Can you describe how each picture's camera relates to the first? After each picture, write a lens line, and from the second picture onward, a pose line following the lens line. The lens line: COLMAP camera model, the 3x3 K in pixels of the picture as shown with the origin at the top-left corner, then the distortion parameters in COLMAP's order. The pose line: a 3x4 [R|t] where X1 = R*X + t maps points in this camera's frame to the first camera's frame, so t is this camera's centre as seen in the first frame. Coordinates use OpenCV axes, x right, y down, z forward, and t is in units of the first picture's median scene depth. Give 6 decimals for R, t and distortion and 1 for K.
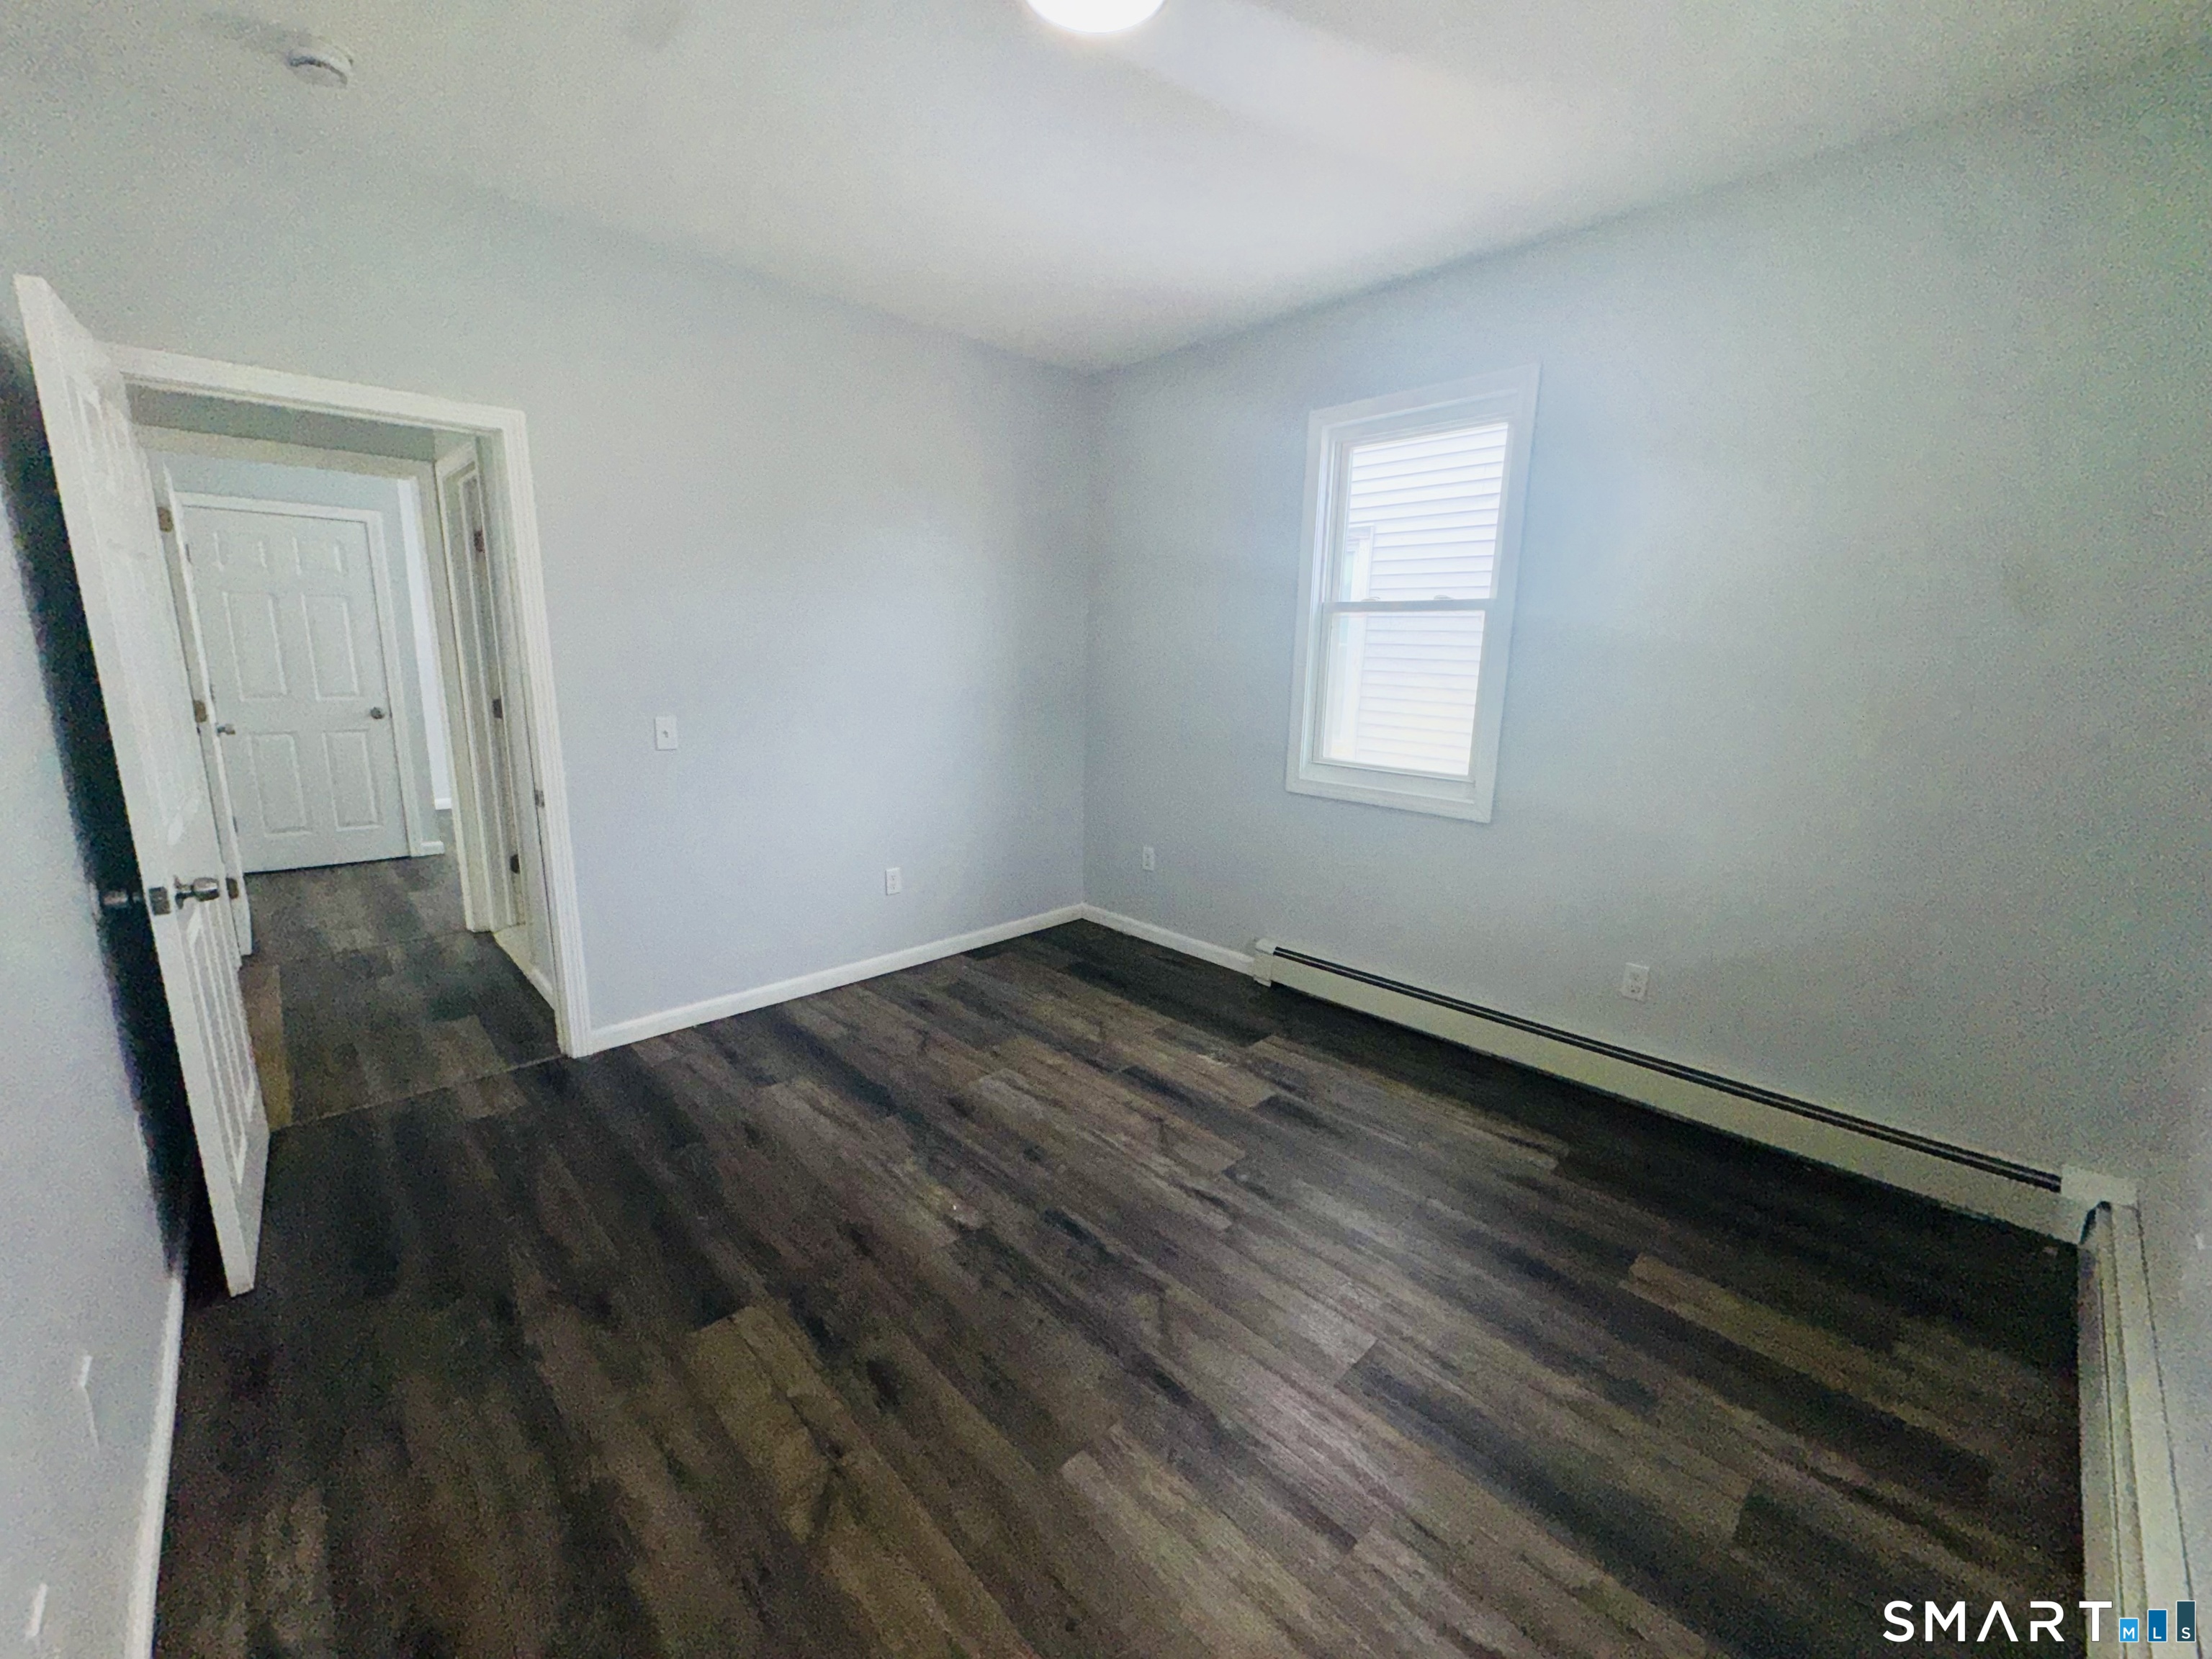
lens RADIAL K [[881.1, 0, 1103.9], [0, 881.1, 828.7], [0, 0, 1]] dist [-0.003283, -0.000313]
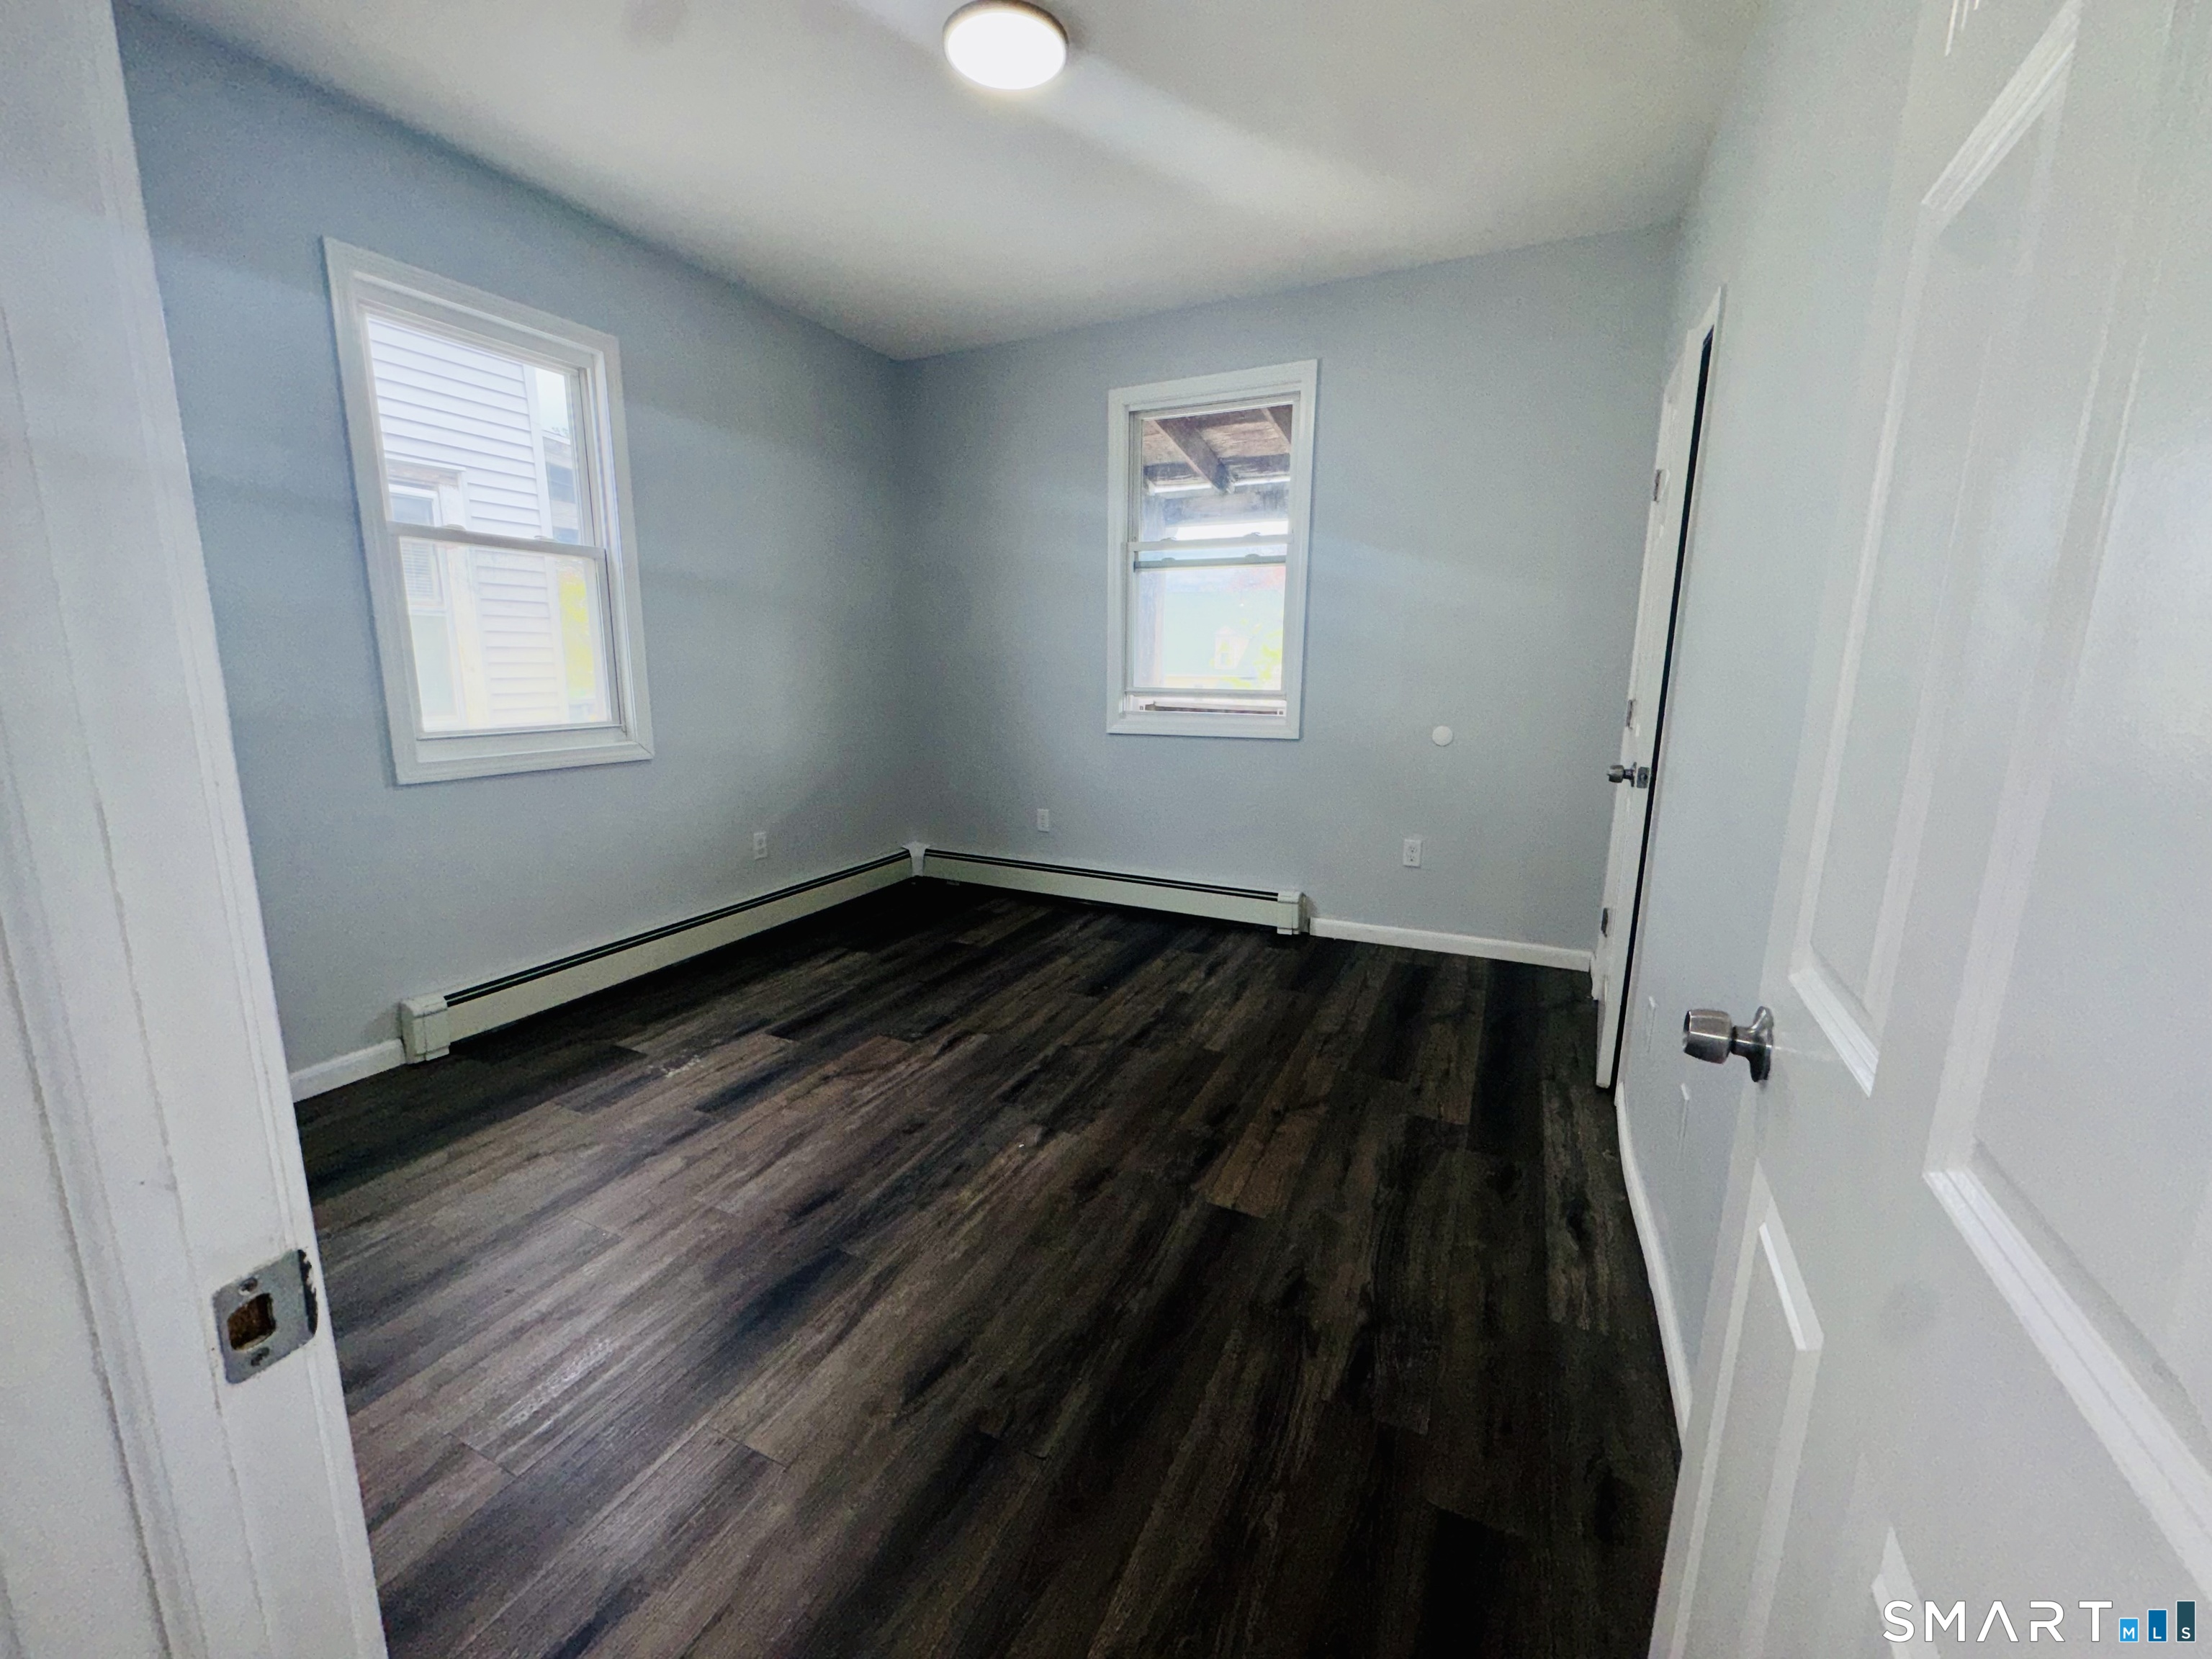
lens RADIAL K [[881.1, 0, 1103.9], [0, 881.1, 828.7], [0, 0, 1]] dist [-0.003283, -0.000313]
pose [[-0.358109, -0.199935, 0.912022, -1.124919], [0.167546, 0.947187, 0.273432, -0.185929], [-0.918524, 0.250724, -0.305698, 1.209670]]
